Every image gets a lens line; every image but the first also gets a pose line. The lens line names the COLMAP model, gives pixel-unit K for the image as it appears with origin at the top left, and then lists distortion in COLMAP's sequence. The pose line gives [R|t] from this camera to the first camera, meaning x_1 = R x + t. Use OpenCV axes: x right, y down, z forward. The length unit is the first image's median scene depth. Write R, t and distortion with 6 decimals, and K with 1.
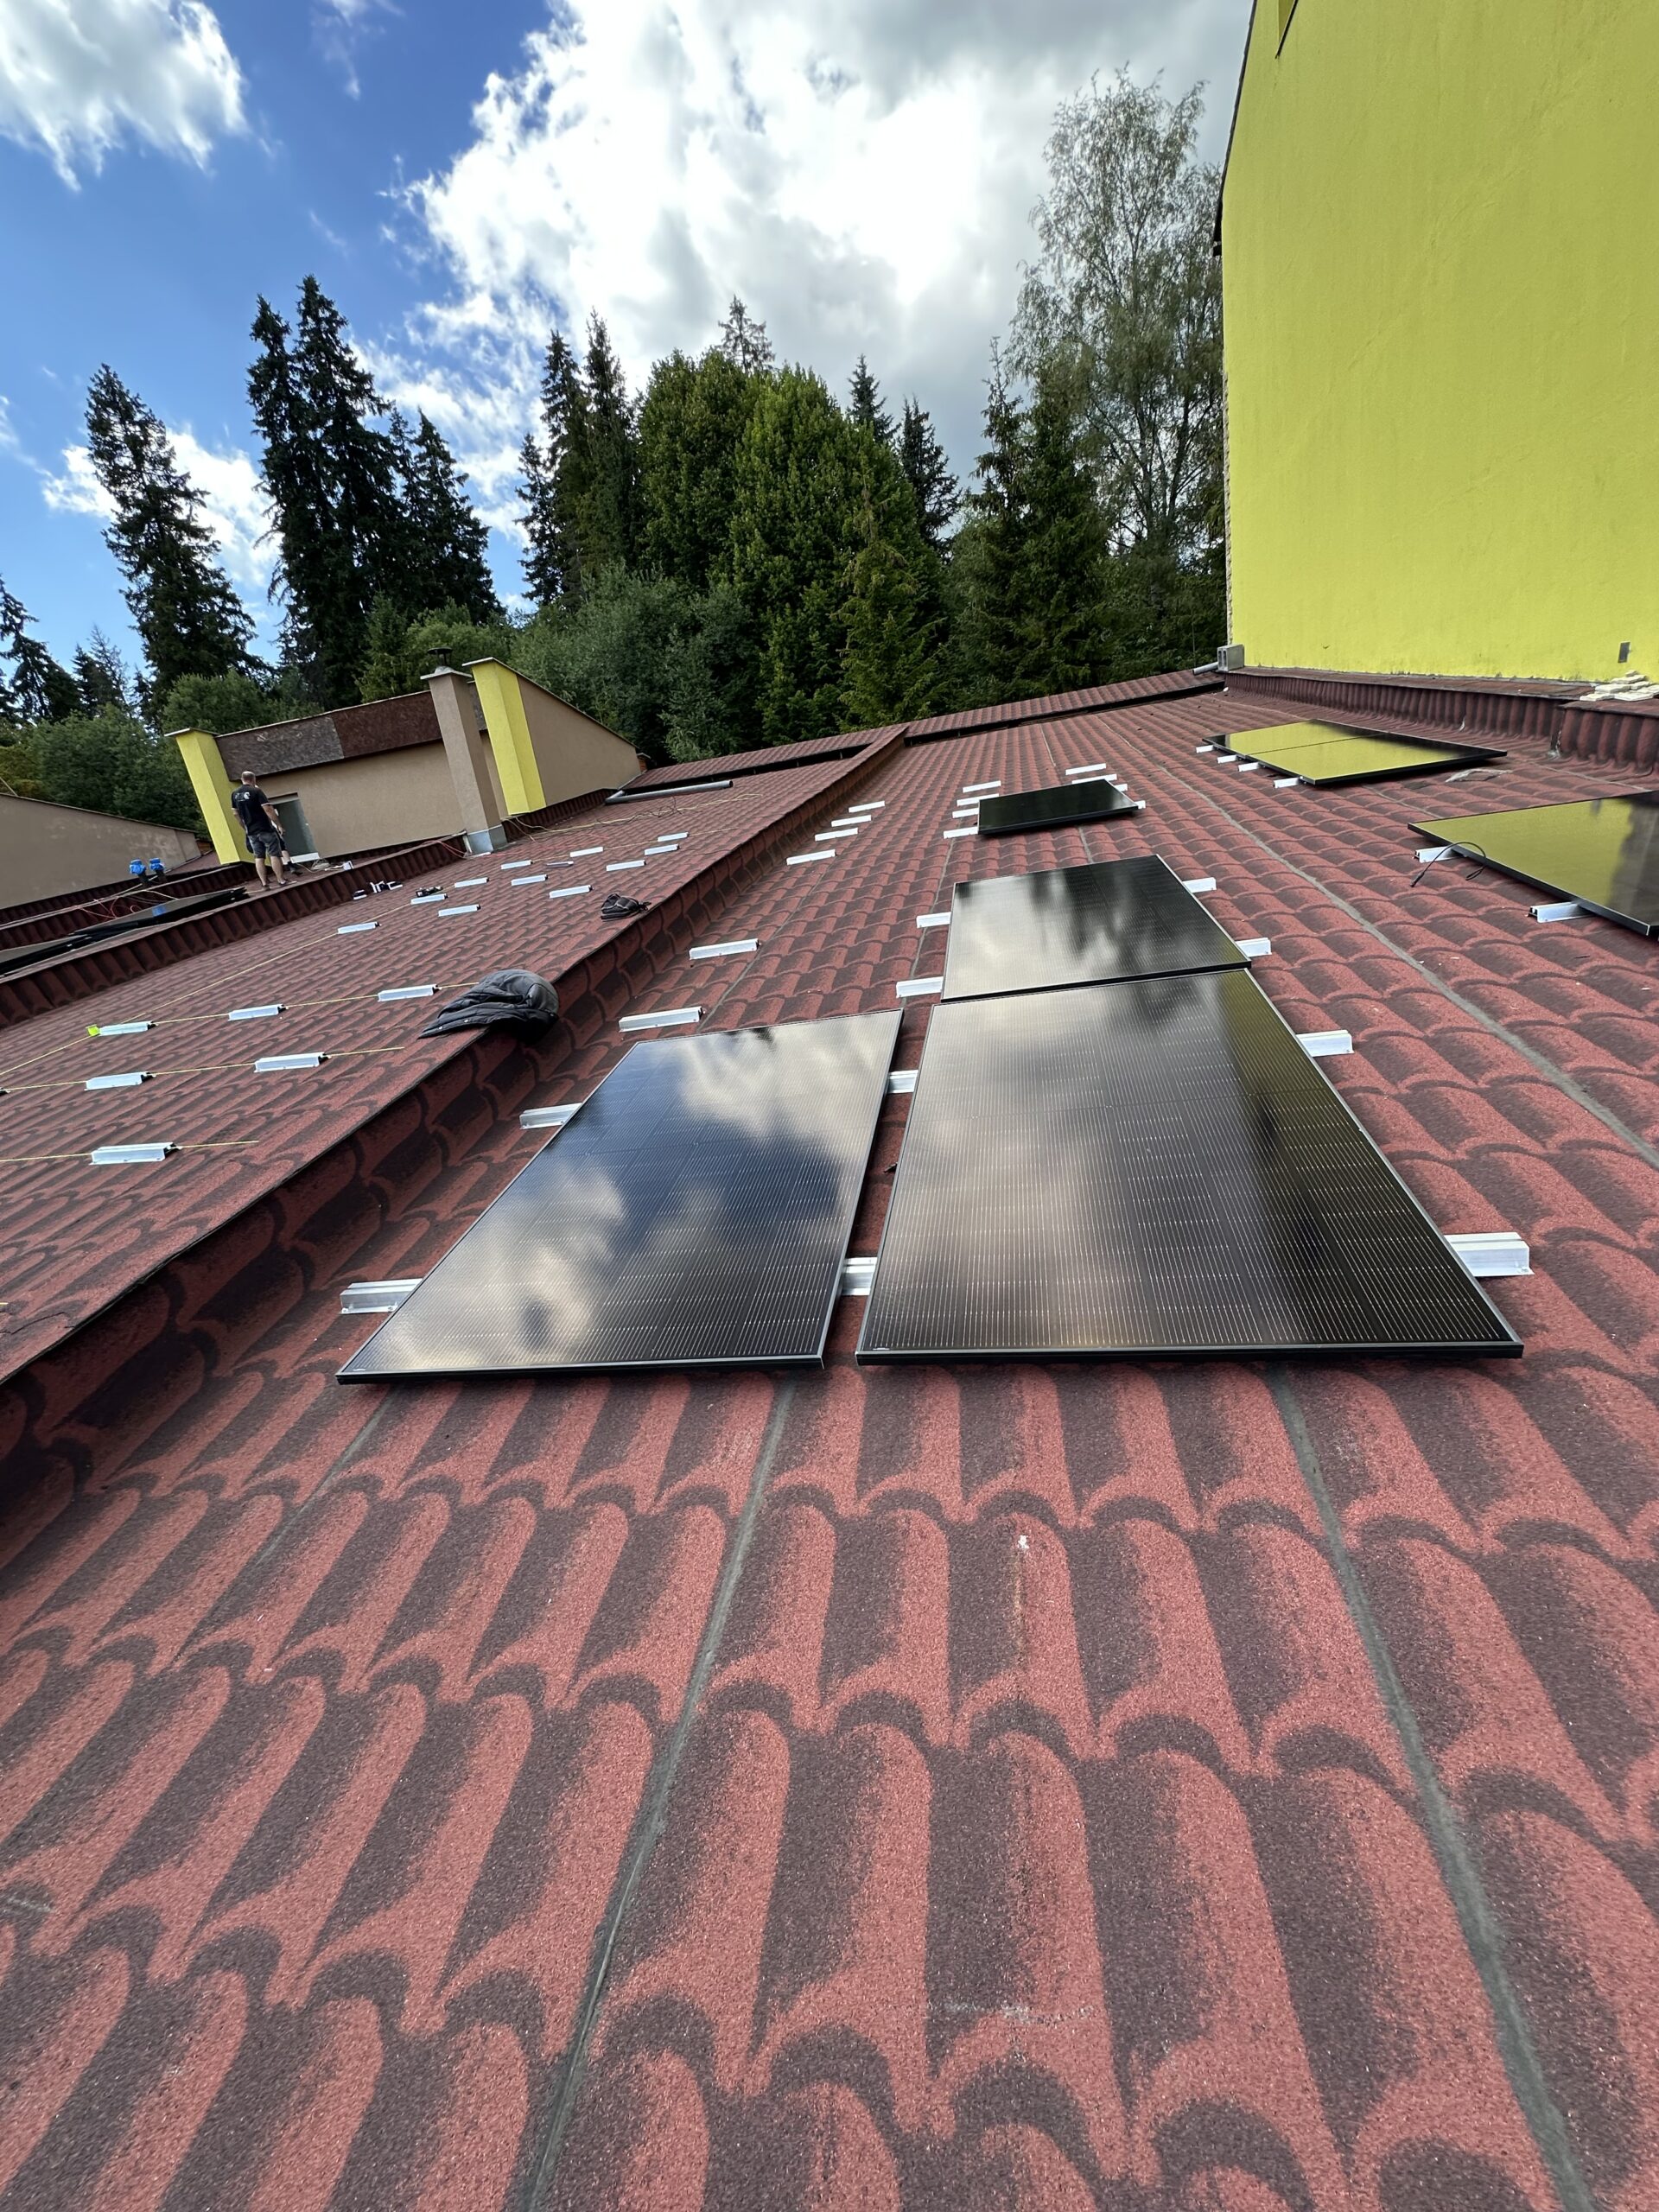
lens RADIAL K [[886.6, 0, 824.3], [0, 886.6, 1106.1], [0, 0, 1]] dist [-0.002386, -0.000026]
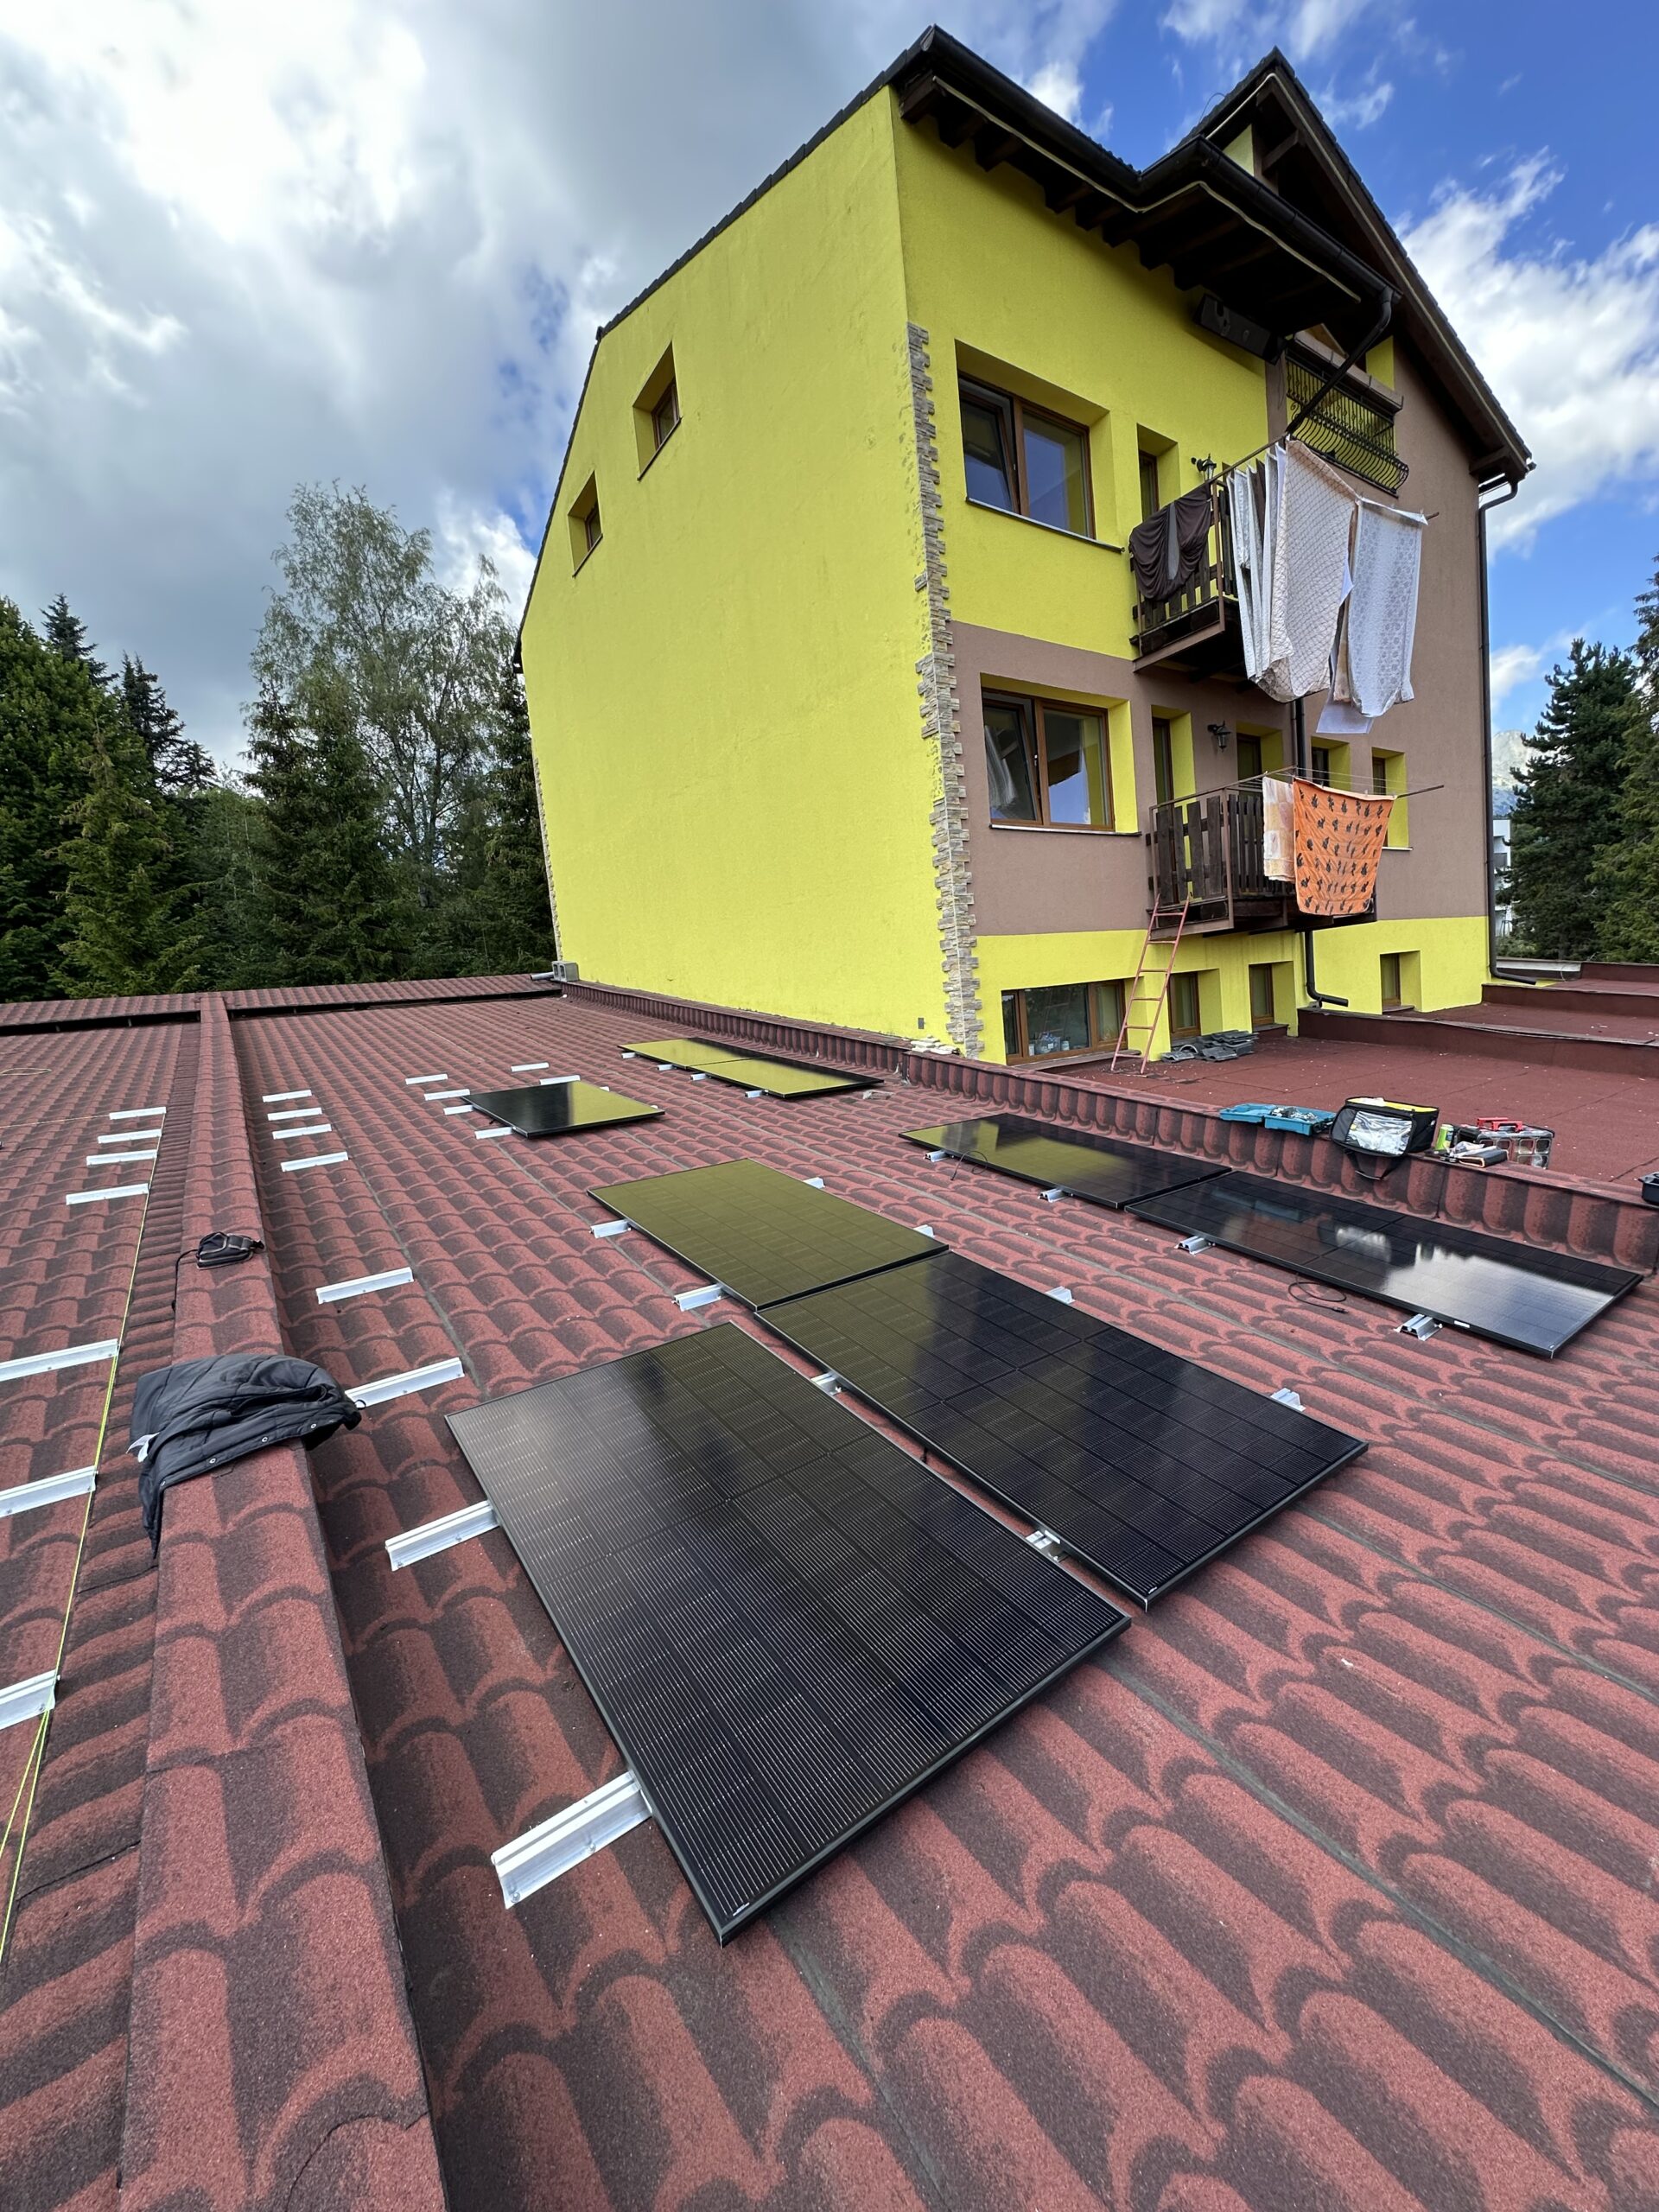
lens RADIAL K [[887.3, 0, 831.7], [0, 887.3, 1102.8], [0, 0, 1]] dist [-0.001762, -0.000108]
pose [[0.692925, 0.010148, 0.720938, -0.058402], [0.200913, 0.957578, -0.206585, -0.011324], [-0.692451, 0.287994, 0.661491, 0.013064]]
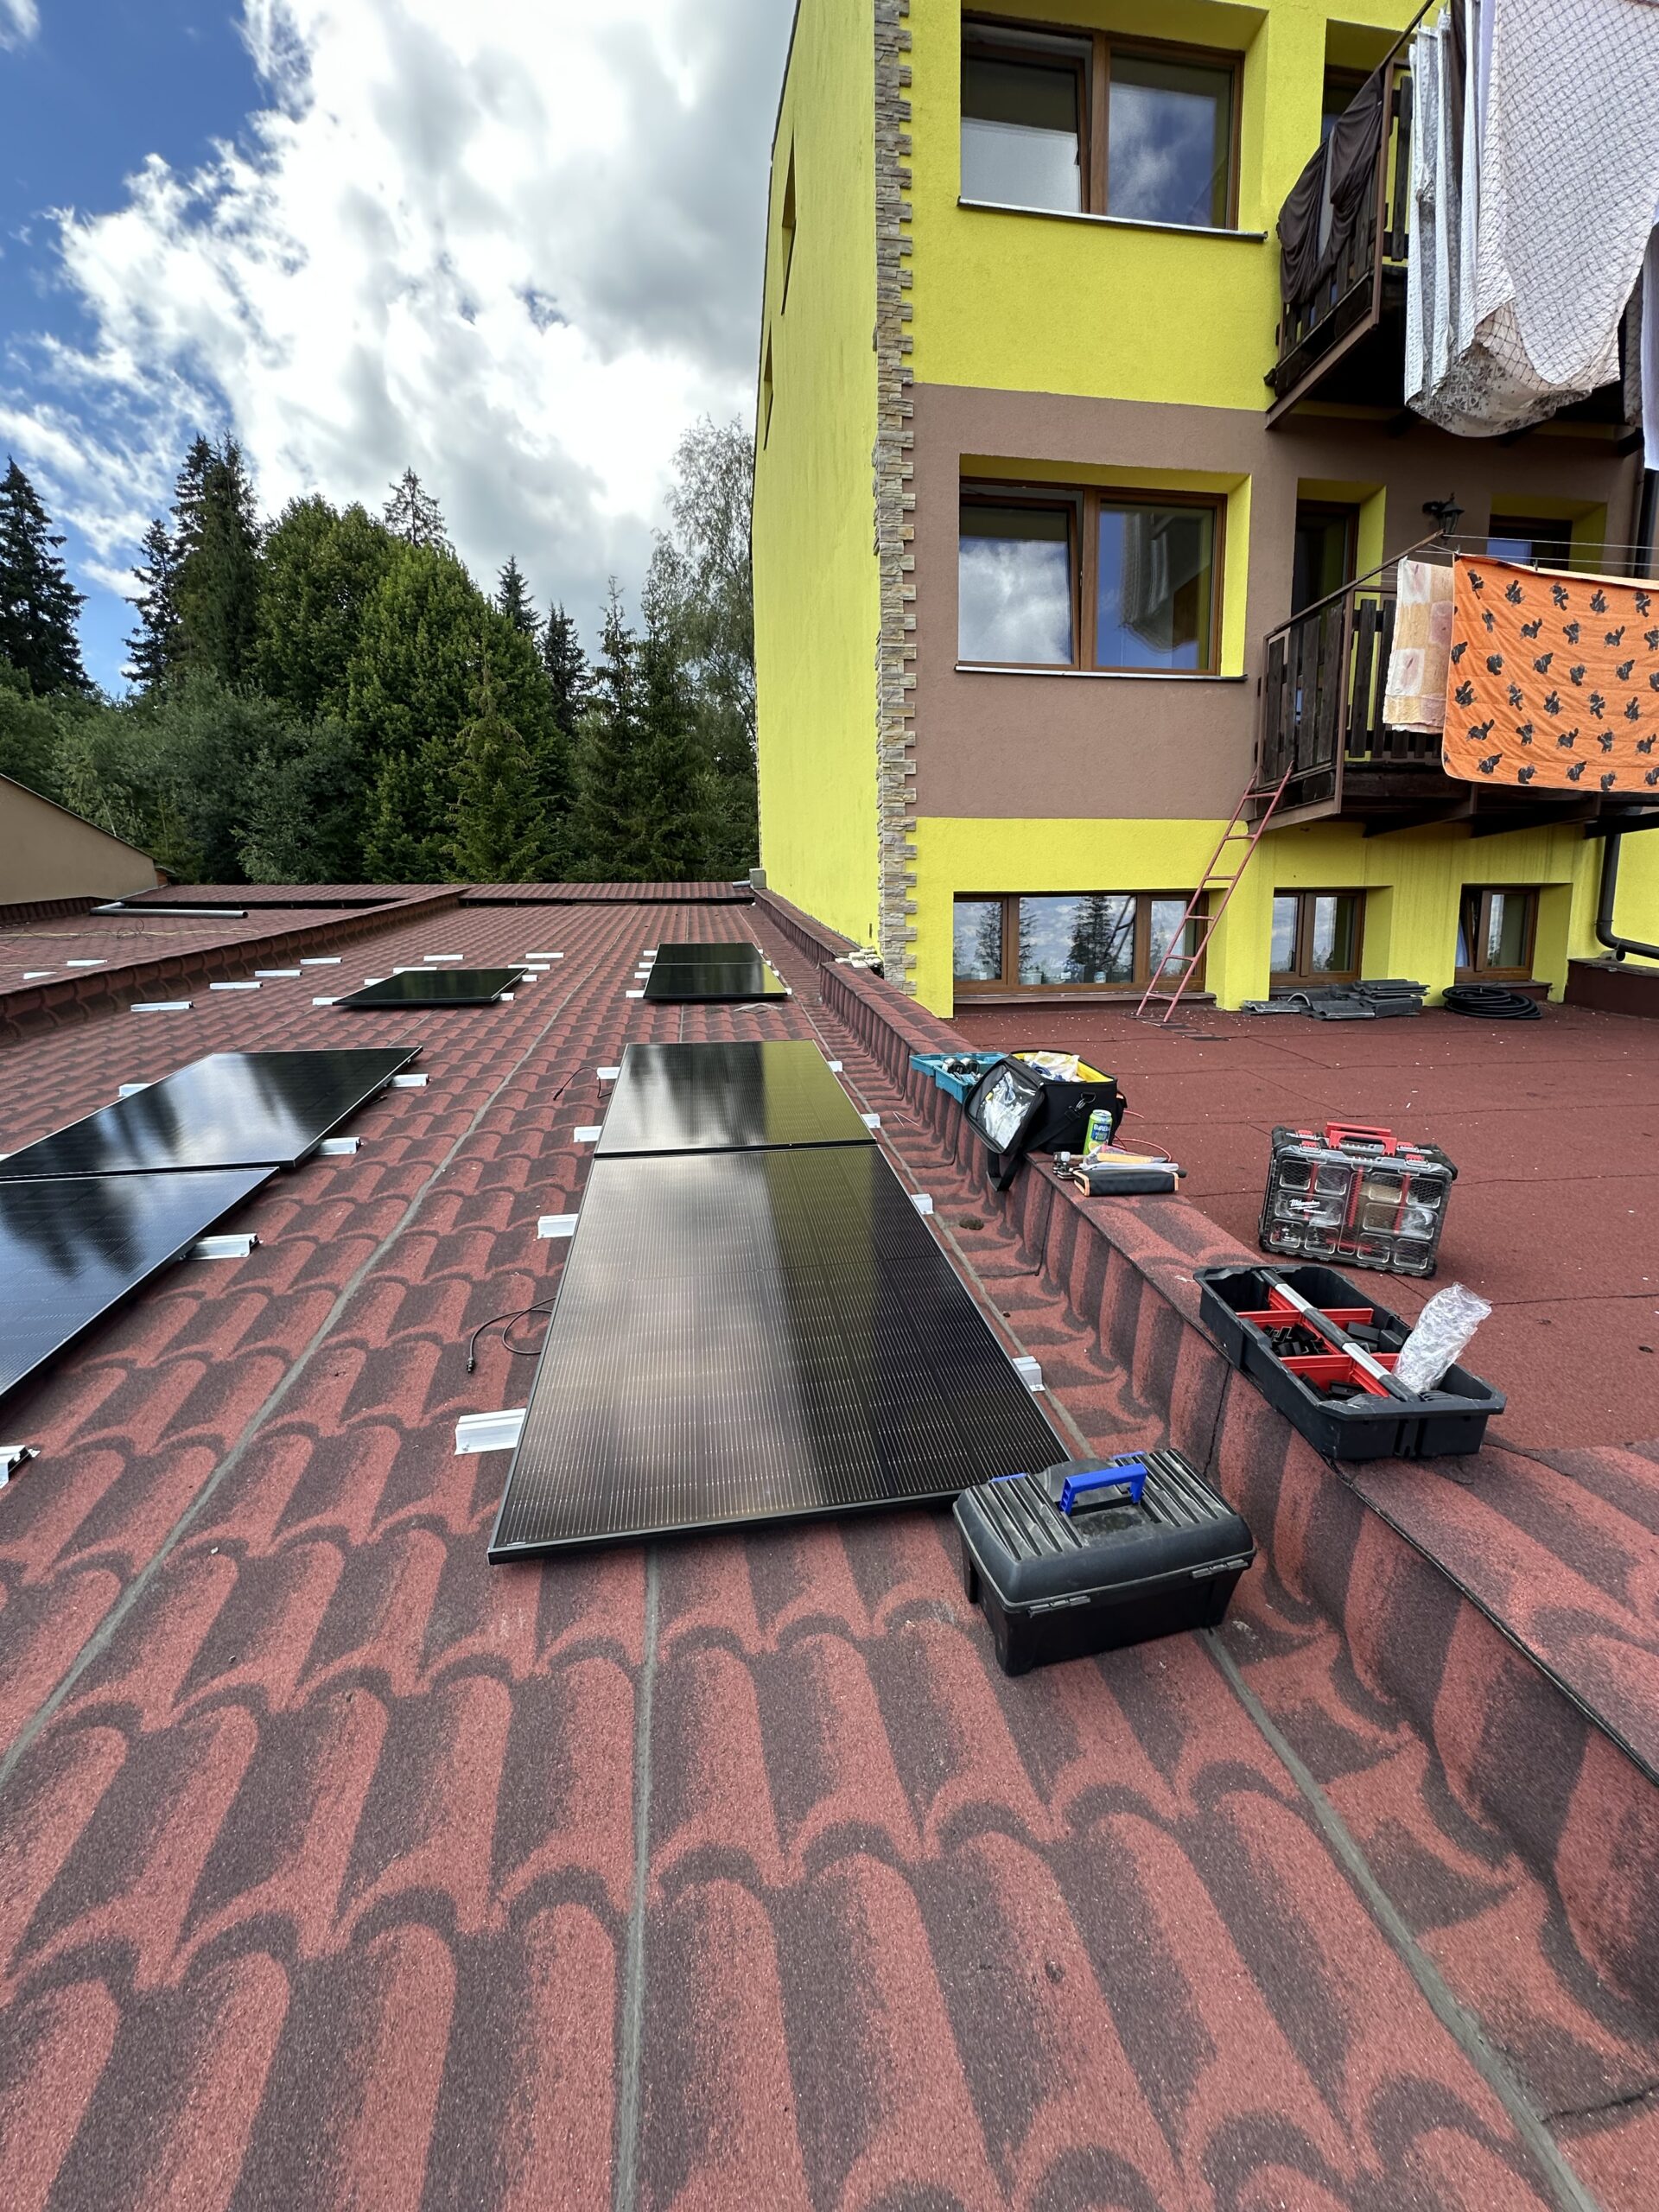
lens RADIAL K [[887.3, 0, 831.7], [0, 887.3, 1102.8], [0, 0, 1]] dist [-0.001762, -0.000108]
pose [[0.927862, 0.078970, 0.364467, 0.061992], [-0.013019, 0.983585, -0.179973, -0.004297], [-0.372697, 0.162245, 0.913659, -0.020699]]
